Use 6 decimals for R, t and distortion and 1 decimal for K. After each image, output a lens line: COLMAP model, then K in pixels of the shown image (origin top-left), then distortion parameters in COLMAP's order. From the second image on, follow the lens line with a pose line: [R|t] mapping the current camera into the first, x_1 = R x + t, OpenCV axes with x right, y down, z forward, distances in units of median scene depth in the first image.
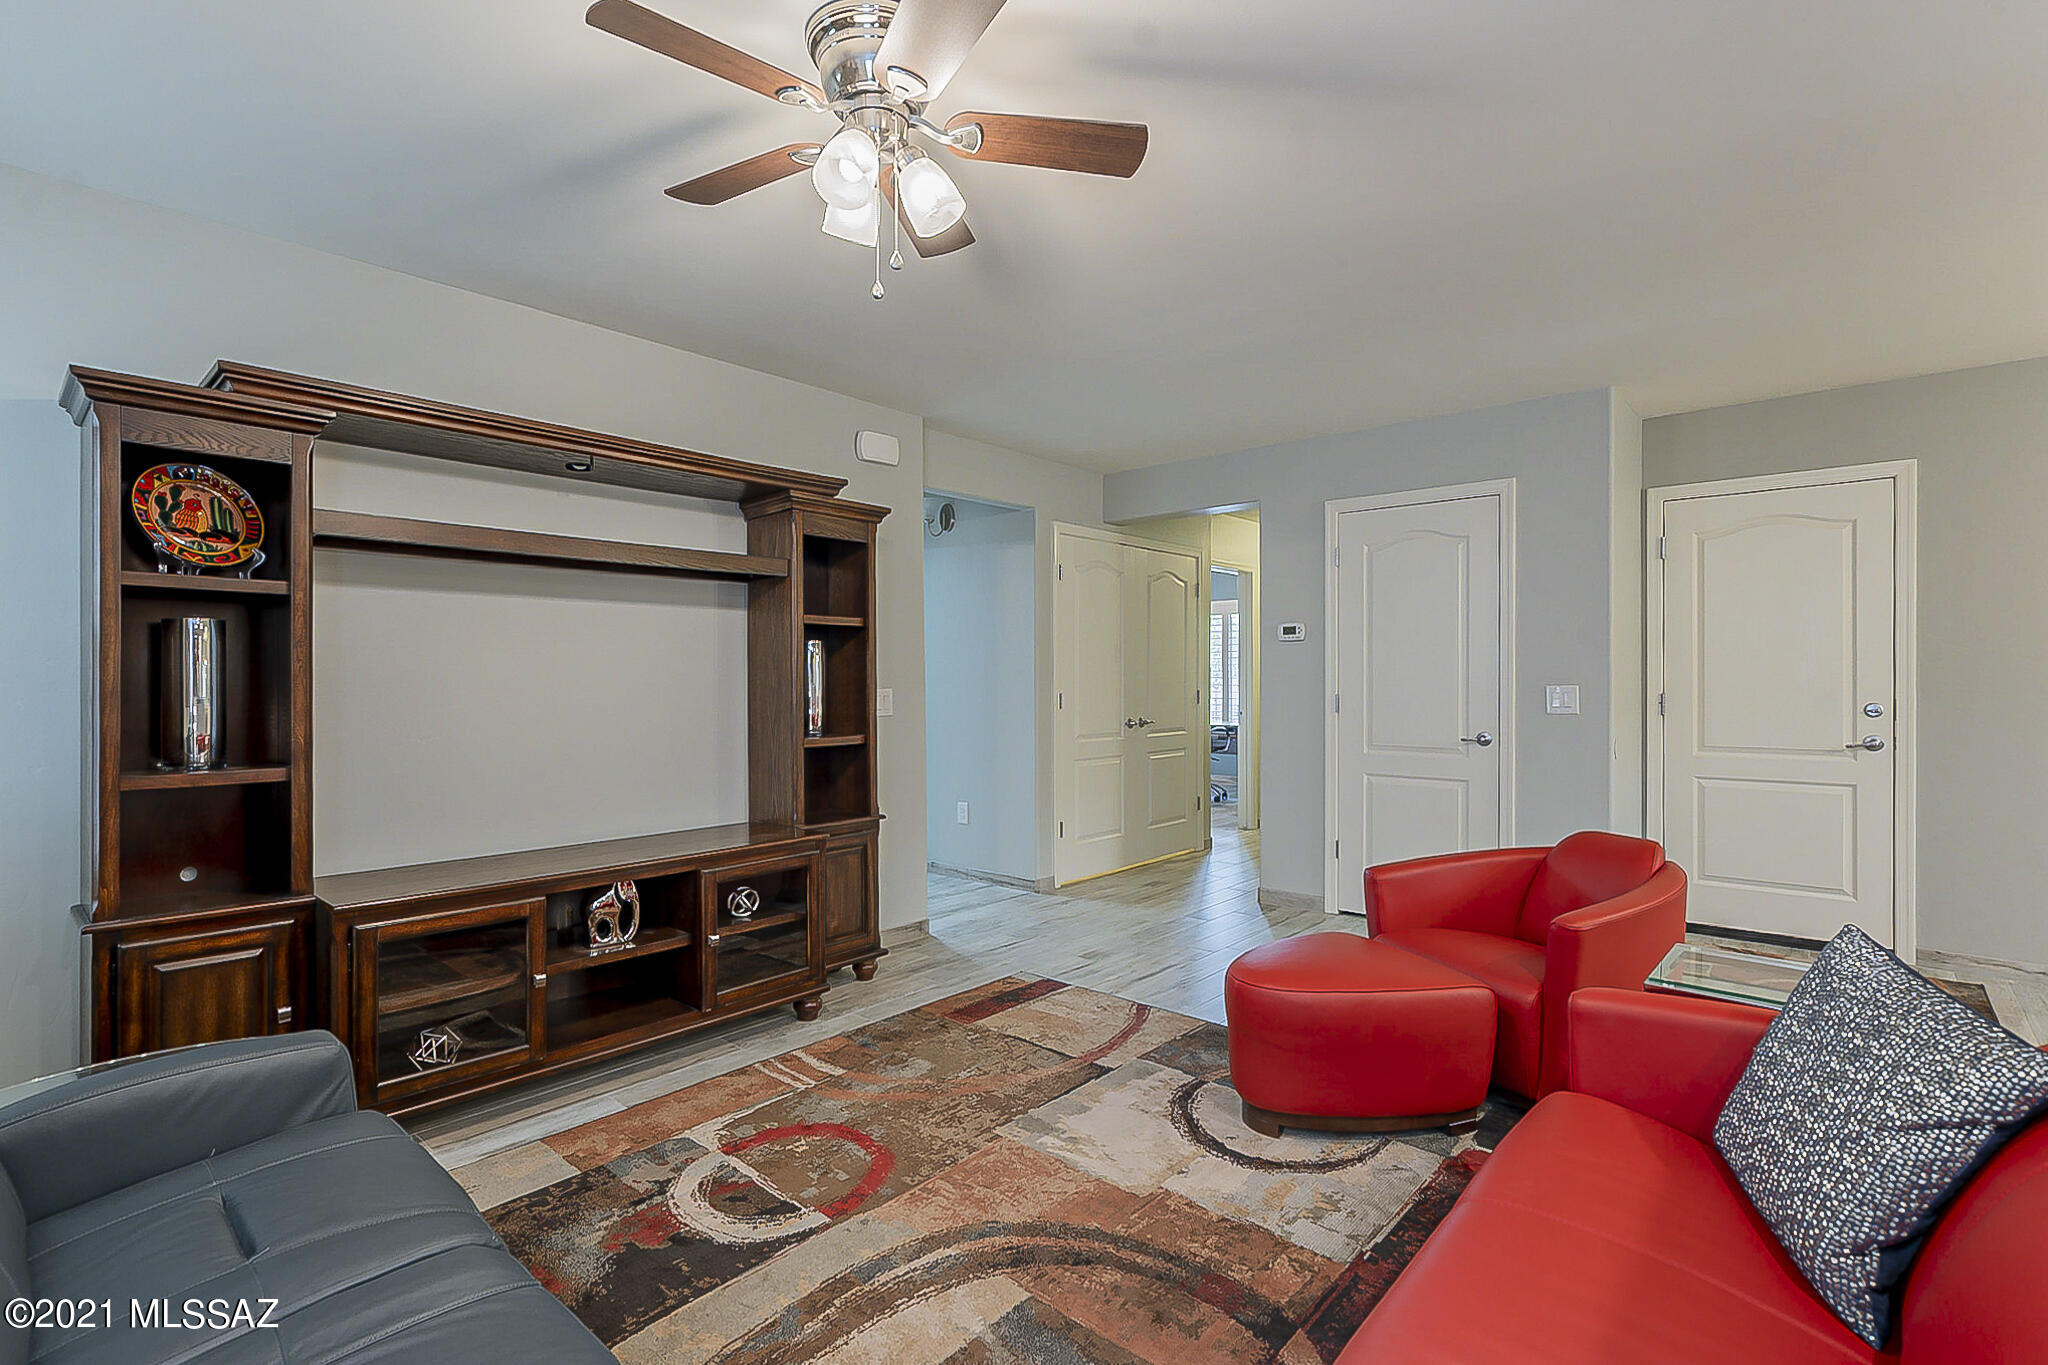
lens RADIAL K [[941.6, 0, 1018.4], [0, 941.6, 694.4], [0, 0, 1]] dist [-0.005238, 0.001703]
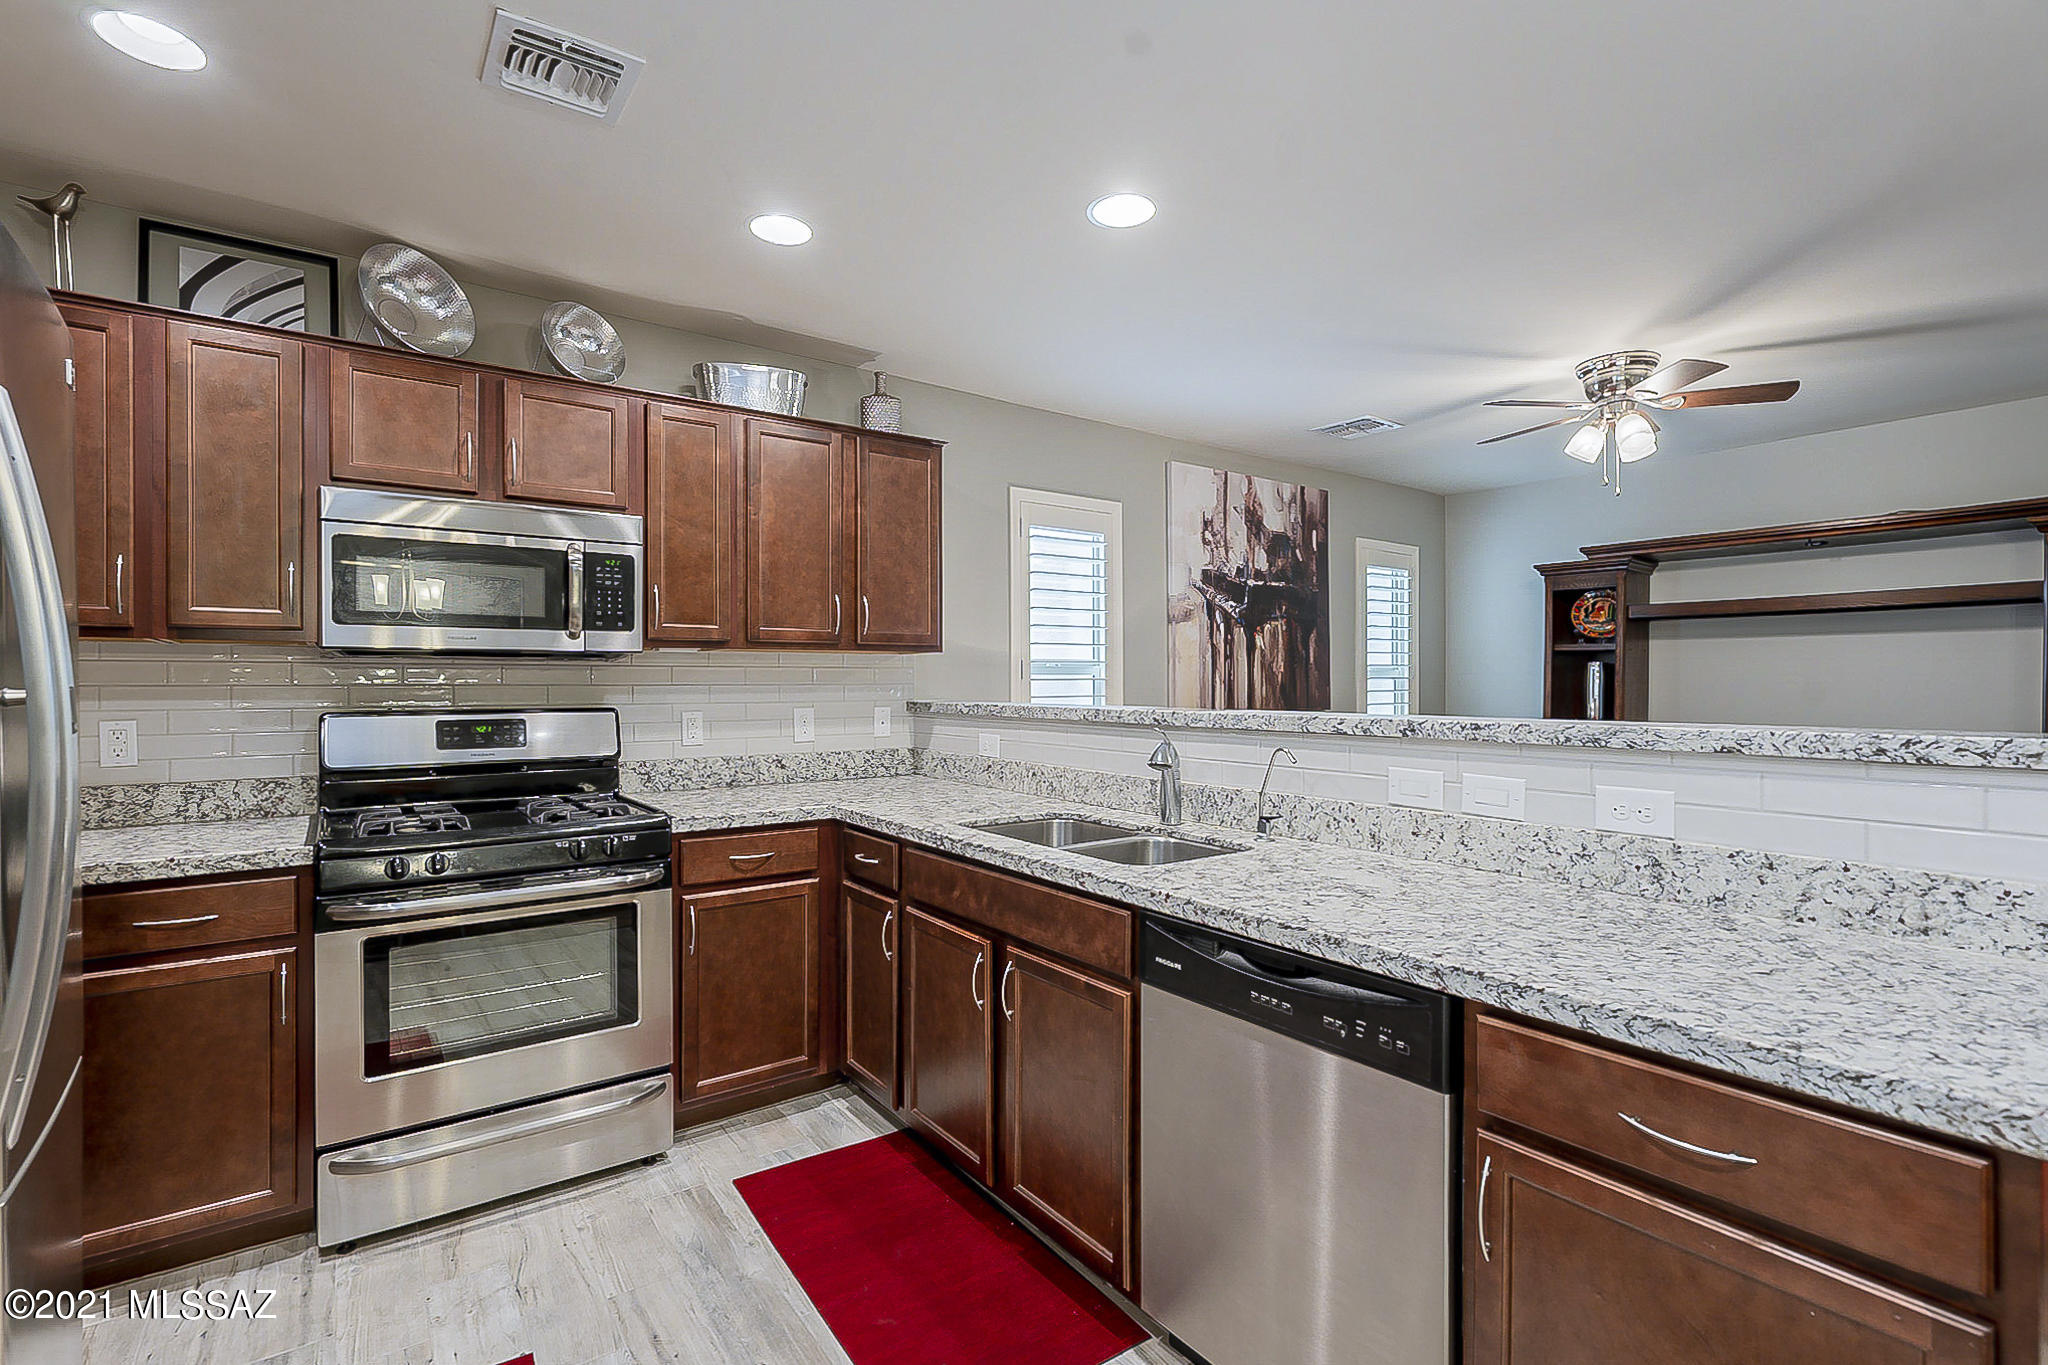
lens RADIAL K [[941.6, 0, 1024.9], [0, 941.6, 684.0], [0, 0, 1]] dist [-0.005238, 0.001703]
pose [[-0.213315, 0.006182, -0.976964, 1.353175], [-0.014473, 0.999850, 0.009487, -0.028509], [0.976876, 0.016164, -0.213194, 0.154530]]
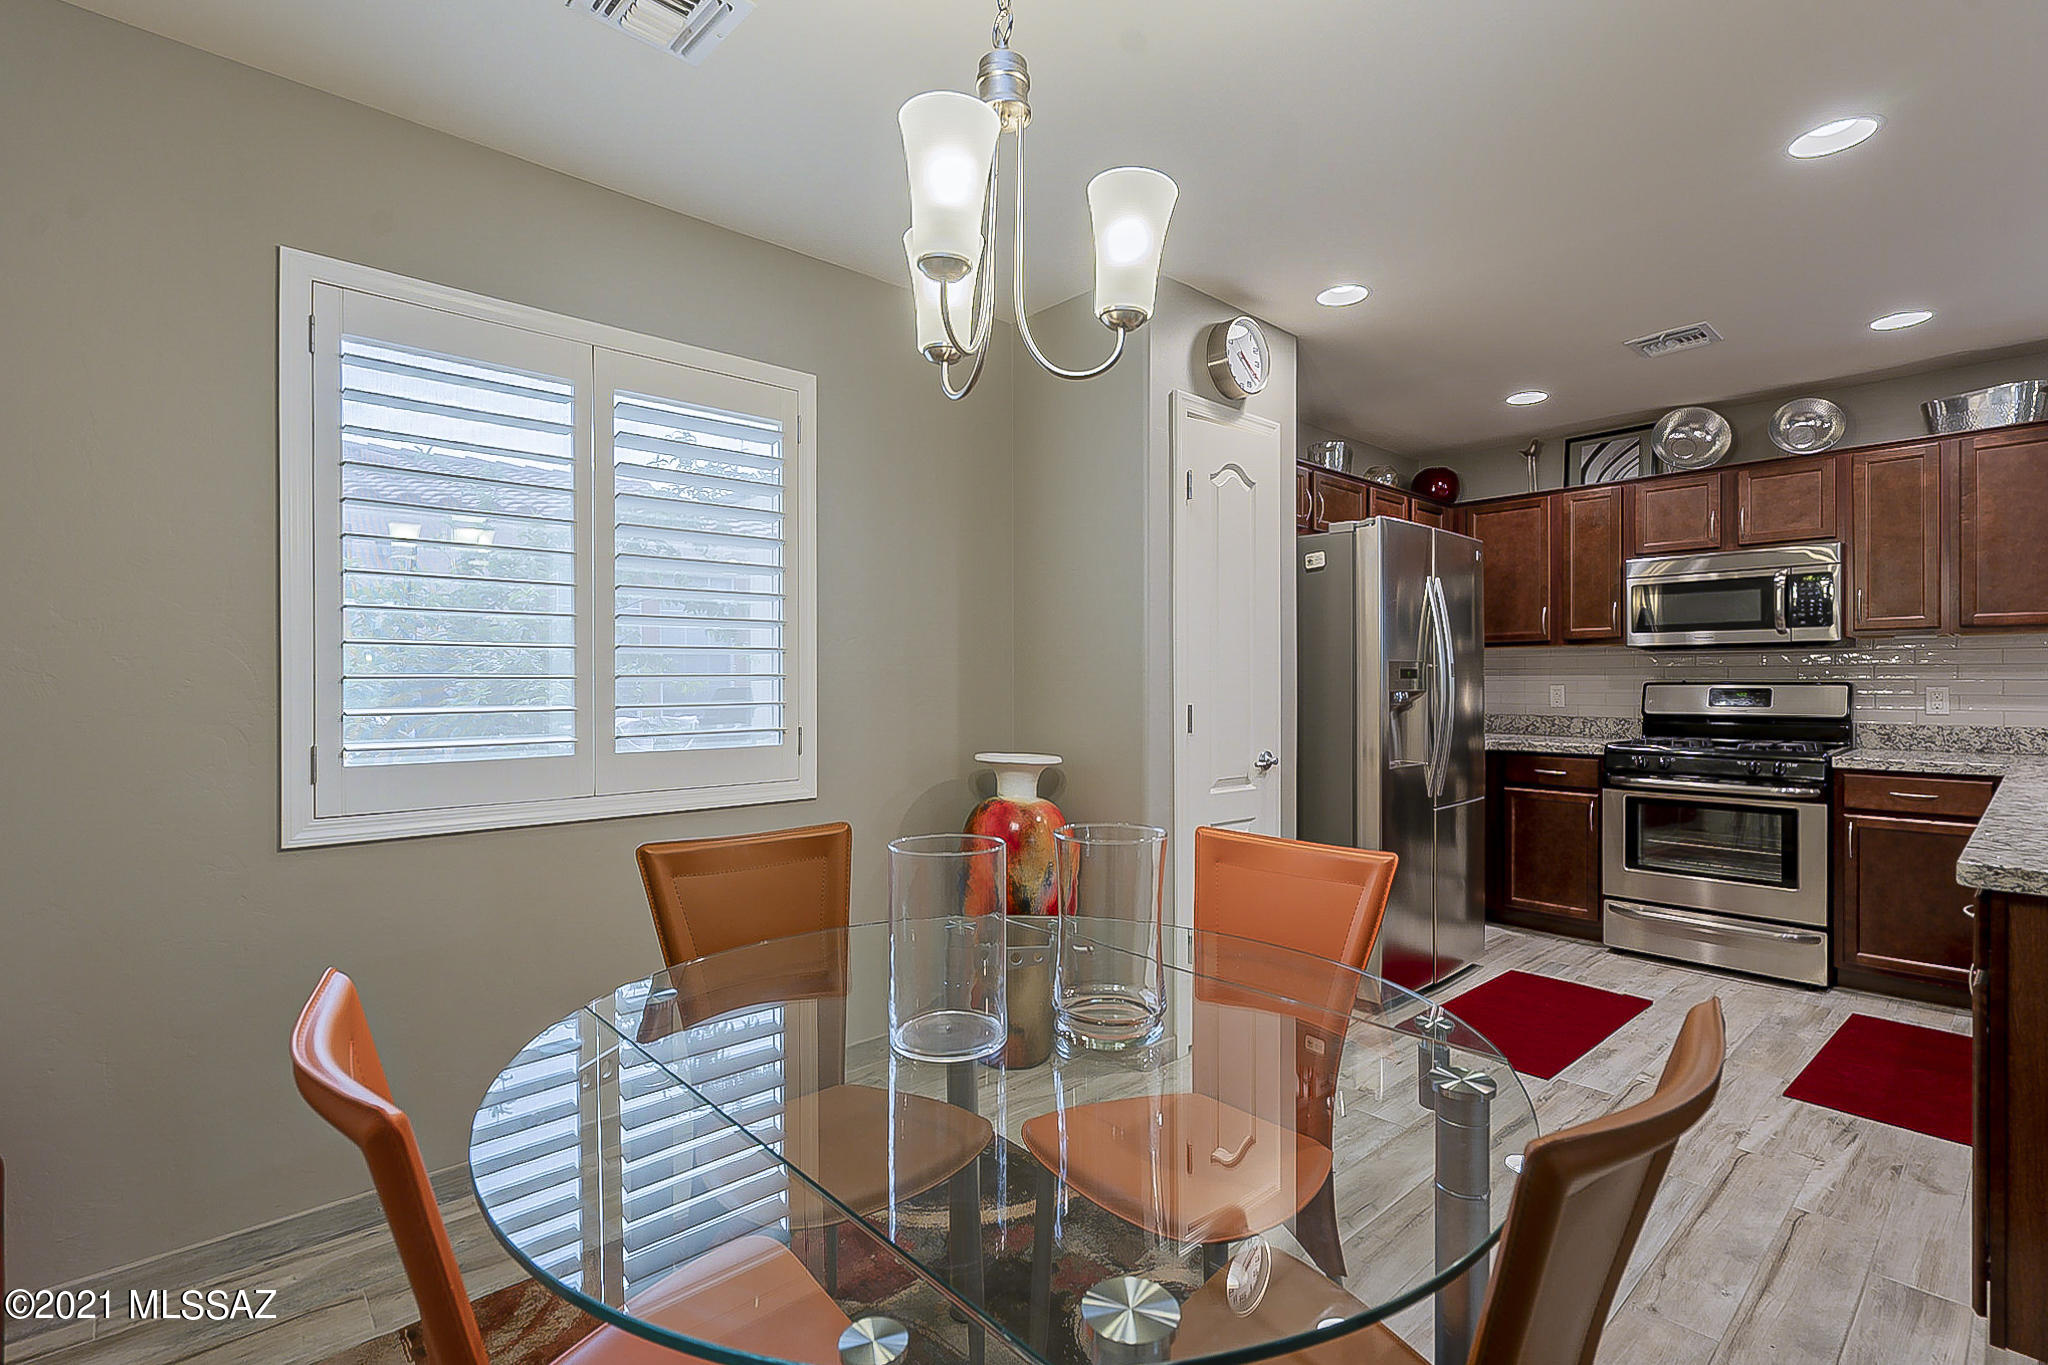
lens RADIAL K [[941.6, 0, 1015.4], [0, 941.6, 685.7], [0, 0, 1]] dist [-0.005238, 0.001703]
pose [[-0.993350, 0.006515, 0.114948, 1.513895], [0.009014, 0.999734, 0.021237, -0.020723], [-0.114779, 0.022132, -0.993144, 1.080743]]
